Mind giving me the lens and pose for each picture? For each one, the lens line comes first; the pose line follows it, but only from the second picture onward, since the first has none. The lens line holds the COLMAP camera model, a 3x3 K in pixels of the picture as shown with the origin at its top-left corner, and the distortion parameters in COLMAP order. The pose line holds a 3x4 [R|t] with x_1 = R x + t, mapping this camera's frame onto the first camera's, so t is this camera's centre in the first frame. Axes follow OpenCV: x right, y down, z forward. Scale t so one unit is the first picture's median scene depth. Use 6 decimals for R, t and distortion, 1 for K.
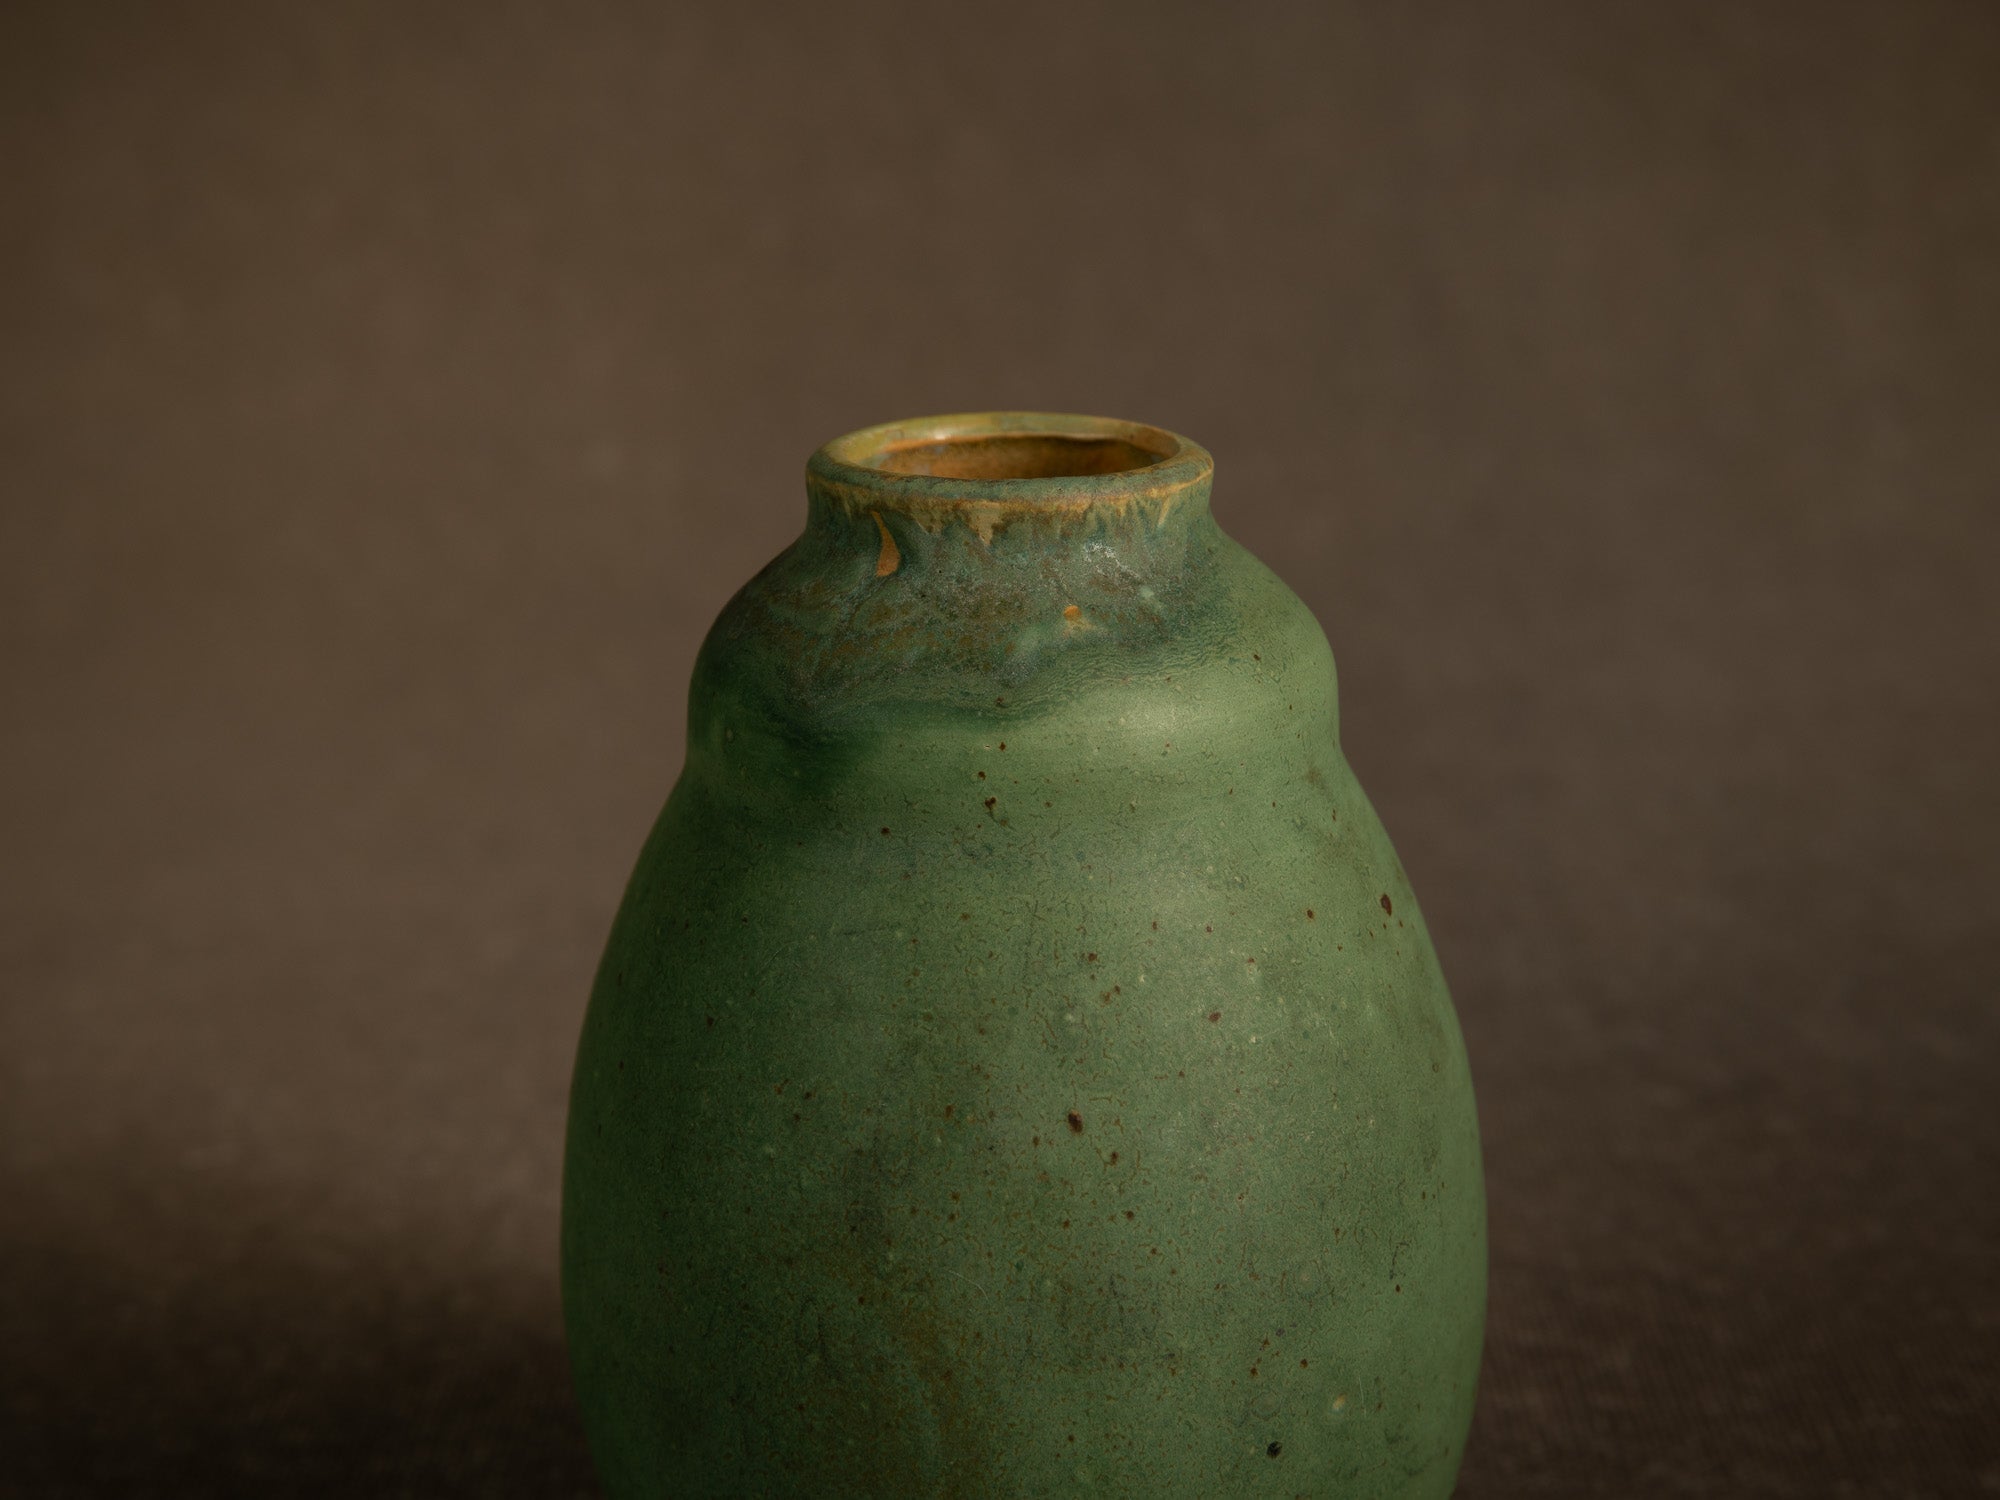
lens RADIAL K [[3683.9, 0, 1000.0], [0, 3683.9, 750.0], [0, 0, 1]] dist [-0.022270, 0.072844]
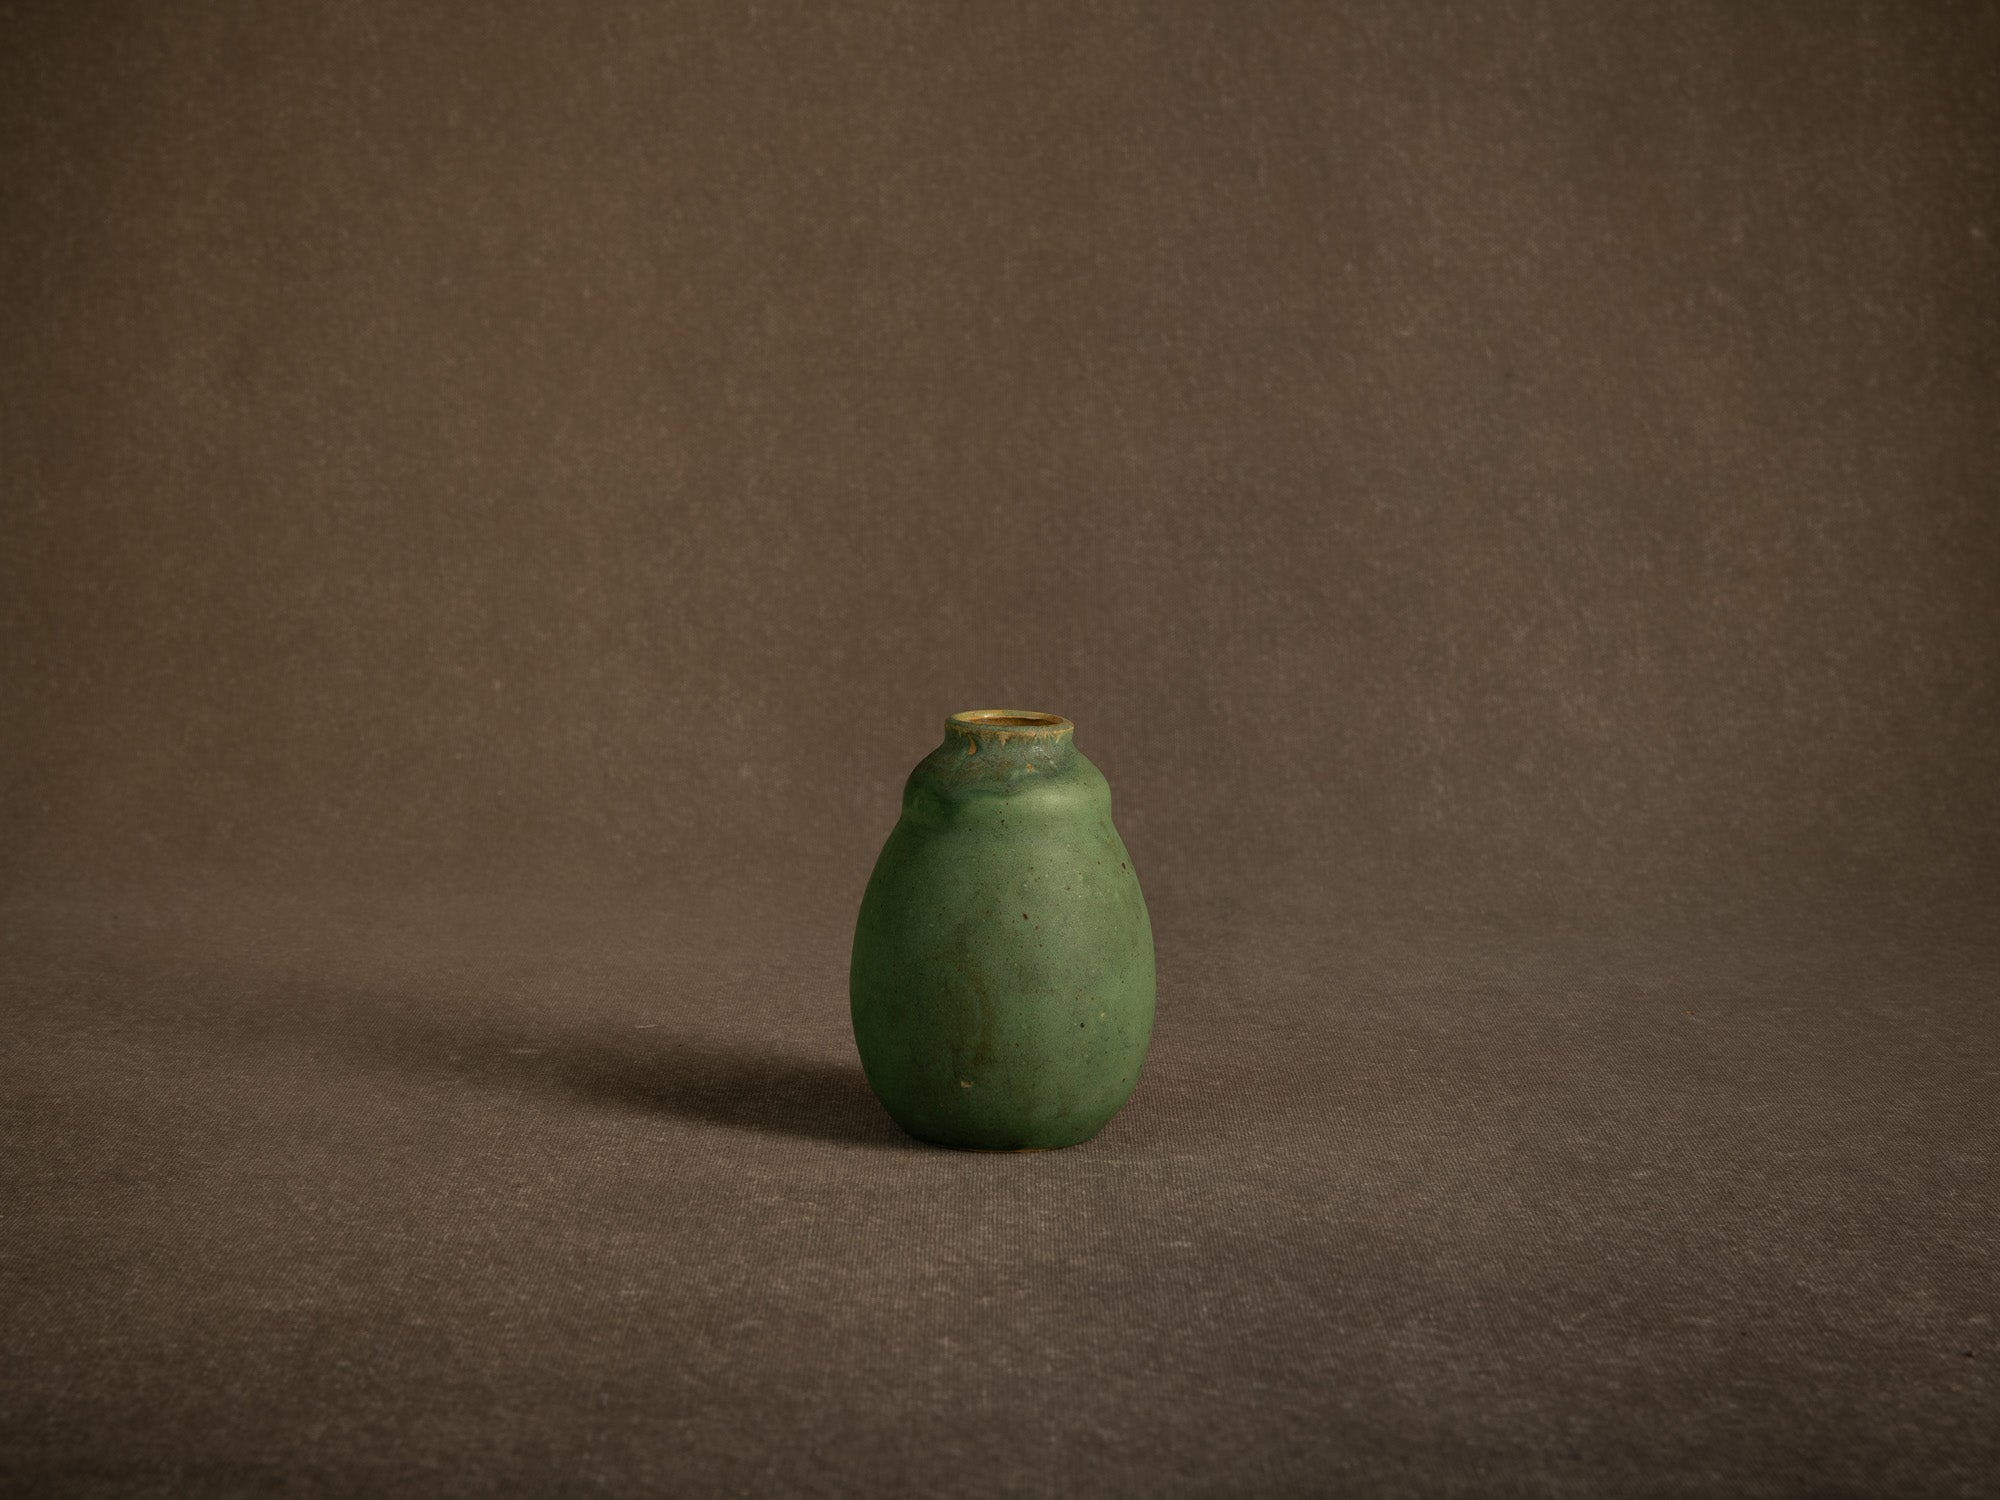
lens RADIAL K [[3909.5, 0, 1000.0], [0, 3909.5, 750.0], [0, 0, 1]] dist [-0.057016, 0.220084]
pose [[0.998696, 0.038803, 0.033176, -0.122209], [-0.034502, 0.991976, -0.121625, 0.372044], [-0.037629, 0.120321, 0.992022, -2.451931]]
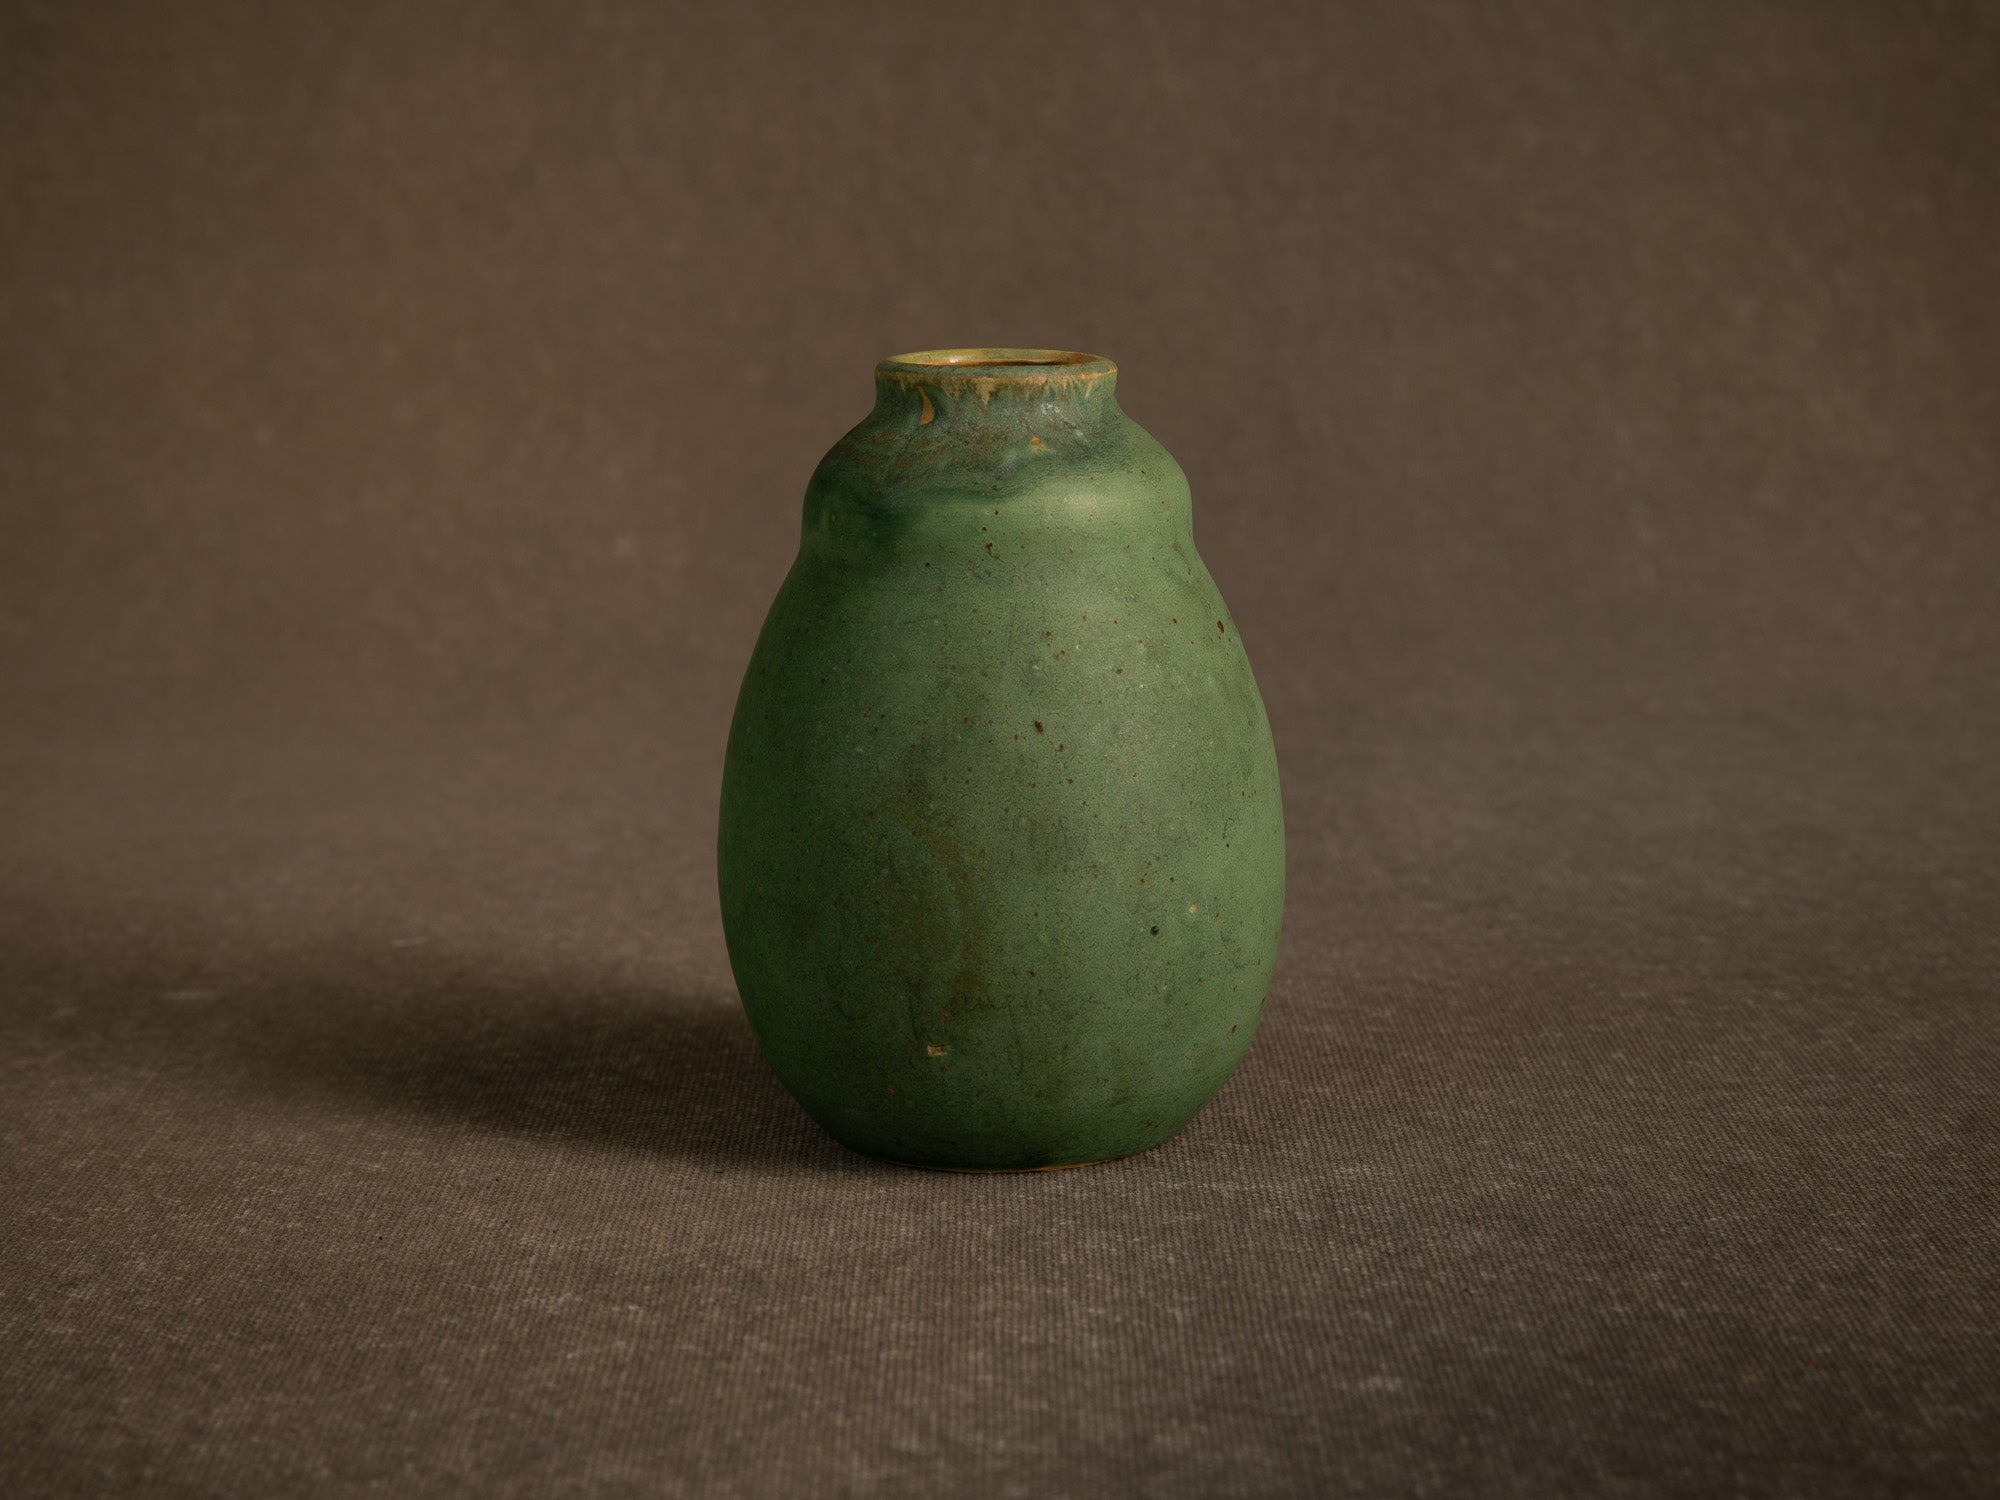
lens RADIAL K [[3841.1, 0, 1000.0], [0, 3841.1, 750.0], [0, 0, 1]] dist [-0.015670, -0.146060]
pose [[0.999547, 0.002571, 0.030001, -0.050520], [-0.000094, 0.996609, -0.082277, 0.253555], [-0.030111, 0.082237, 0.996158, -0.773832]]
